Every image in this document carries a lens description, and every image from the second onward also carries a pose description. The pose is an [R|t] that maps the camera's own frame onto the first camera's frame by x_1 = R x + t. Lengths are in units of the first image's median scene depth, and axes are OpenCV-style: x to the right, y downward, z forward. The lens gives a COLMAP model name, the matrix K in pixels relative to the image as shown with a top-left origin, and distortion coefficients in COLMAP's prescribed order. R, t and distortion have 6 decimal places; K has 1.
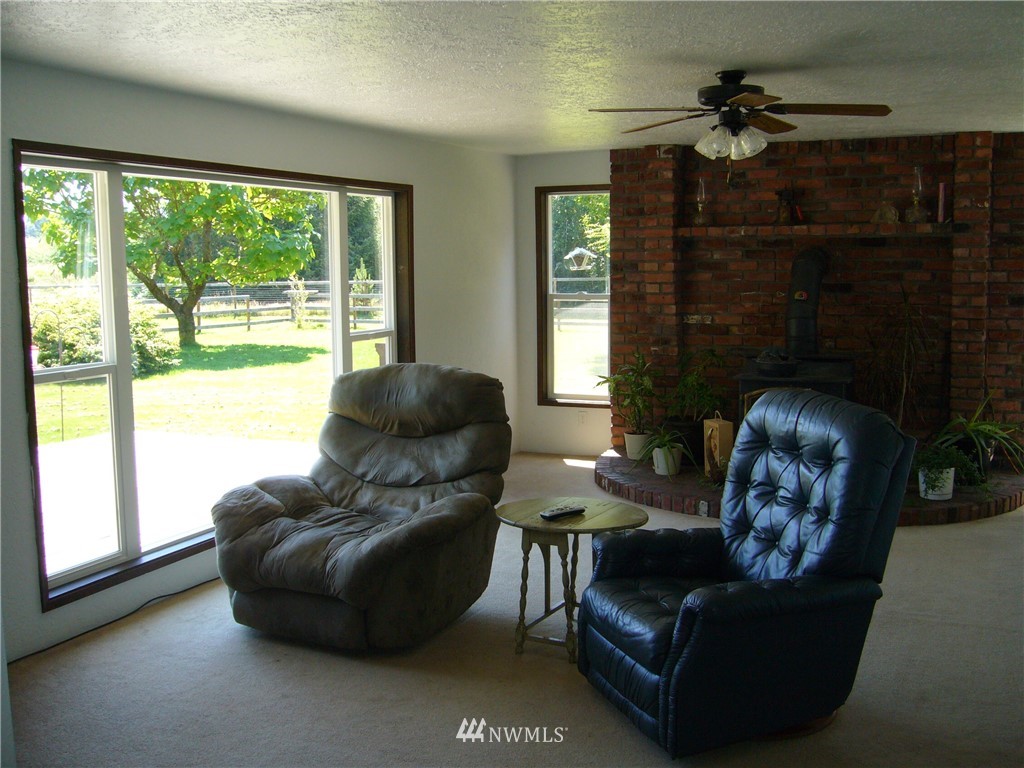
lens RADIAL K [[1078.1, 0, 512.5], [0, 1078.1, 384.3], [0, 0, 1]] dist [-0.065921, 0.000000]
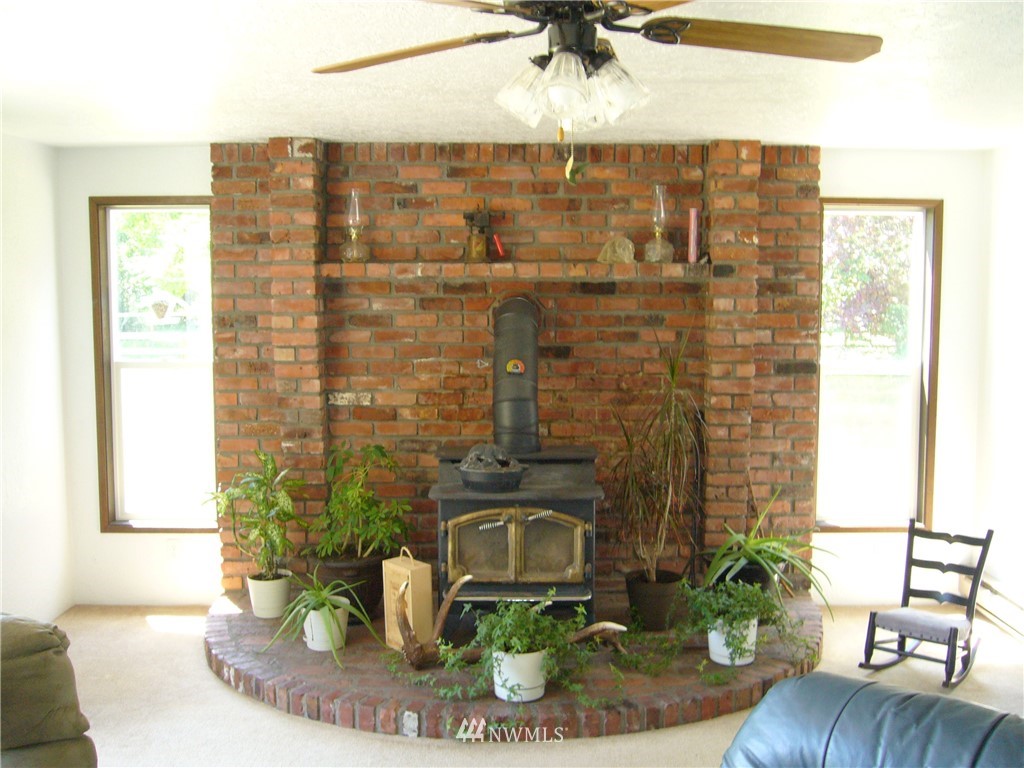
lens RADIAL K [[1078.1, 0, 512.1], [0, 1078.1, 381.9], [0, 0, 1]] dist [-0.065921, 0.000000]
pose [[0.912863, -0.022923, 0.407622, -0.011631], [0.036398, 0.999016, -0.025330, -0.053363], [-0.406640, 0.037960, 0.912799, 0.360617]]
